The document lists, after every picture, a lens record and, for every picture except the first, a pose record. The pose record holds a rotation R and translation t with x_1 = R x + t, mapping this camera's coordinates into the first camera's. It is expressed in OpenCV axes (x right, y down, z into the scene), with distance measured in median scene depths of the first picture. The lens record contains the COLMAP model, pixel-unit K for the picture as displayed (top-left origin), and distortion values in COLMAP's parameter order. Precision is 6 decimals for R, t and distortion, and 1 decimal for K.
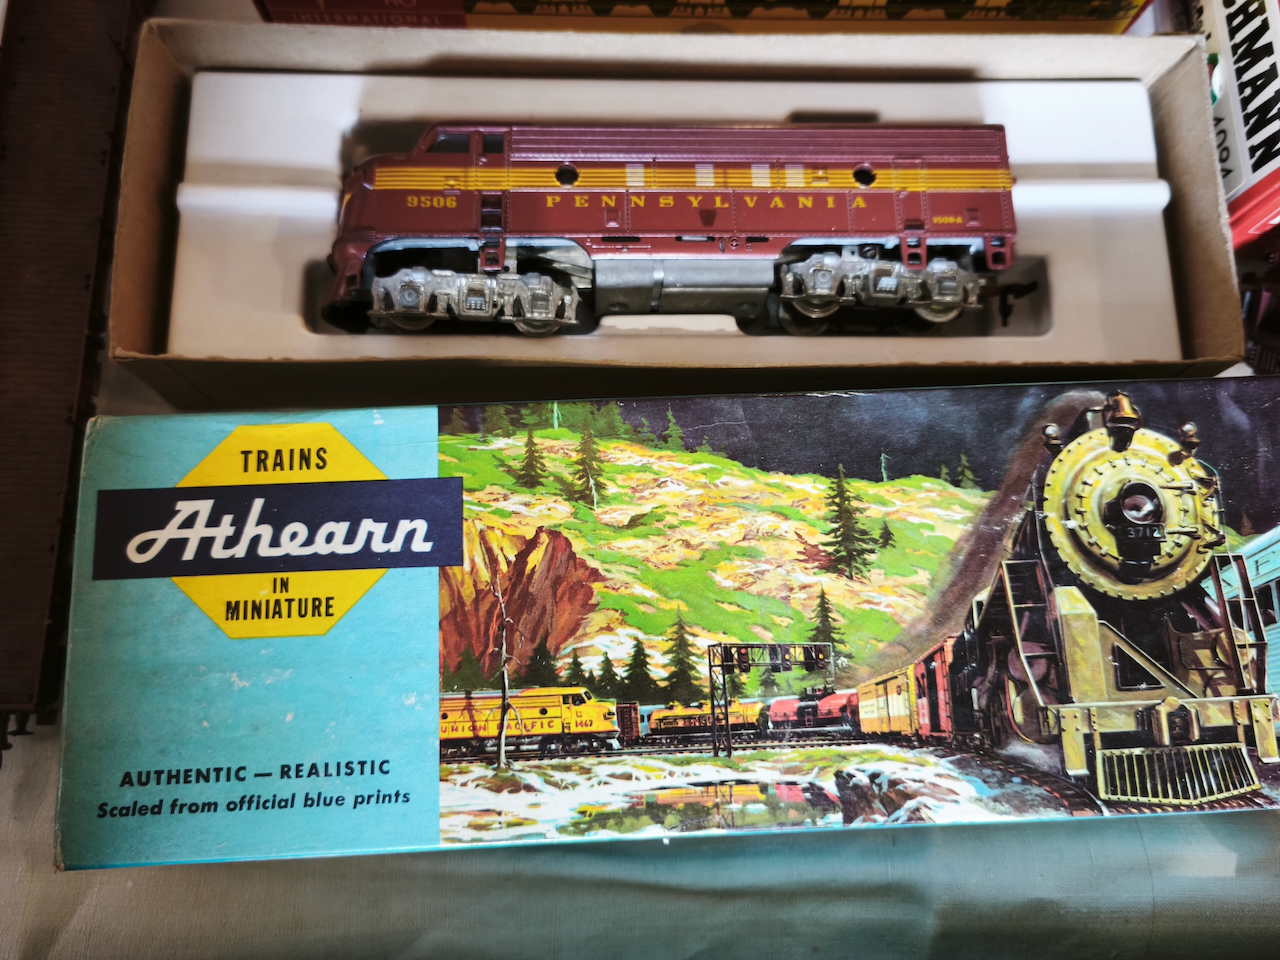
lens RADIAL K [[1082.2, 0, 646.1], [0, 1082.2, 460.5], [0, 0, 1]] dist [-0.001096, 0.014066]
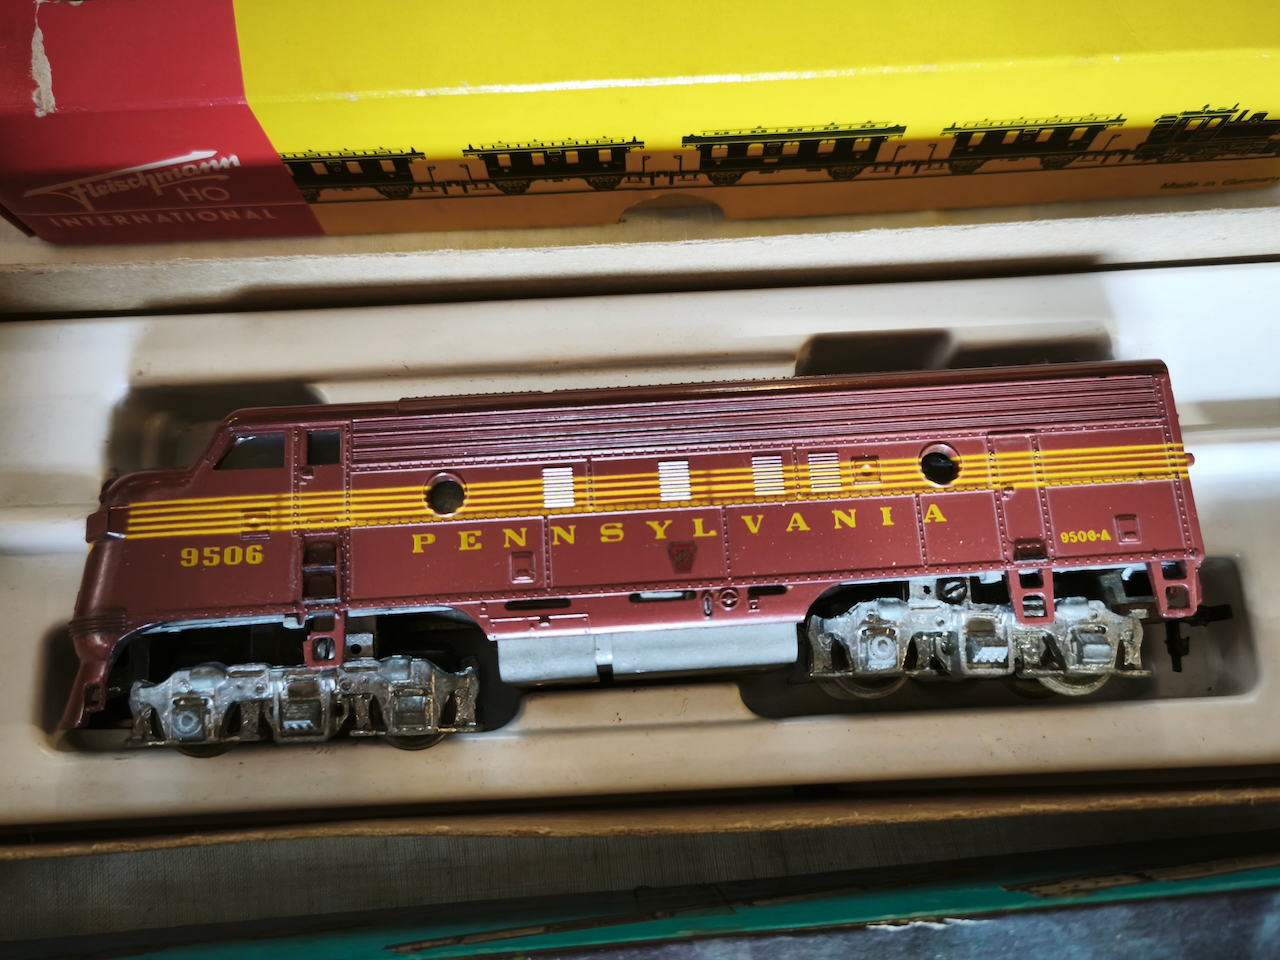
lens RADIAL K [[1050.6, 0, 640.3], [0, 1050.6, 452.4], [0, 0, 1]] dist [-0.002582, -0.004565]
pose [[0.998459, -0.046240, -0.030674, 0.054360], [0.045701, 0.998792, -0.018070, -0.272421], [0.031473, 0.016640, 0.999366, 0.418138]]
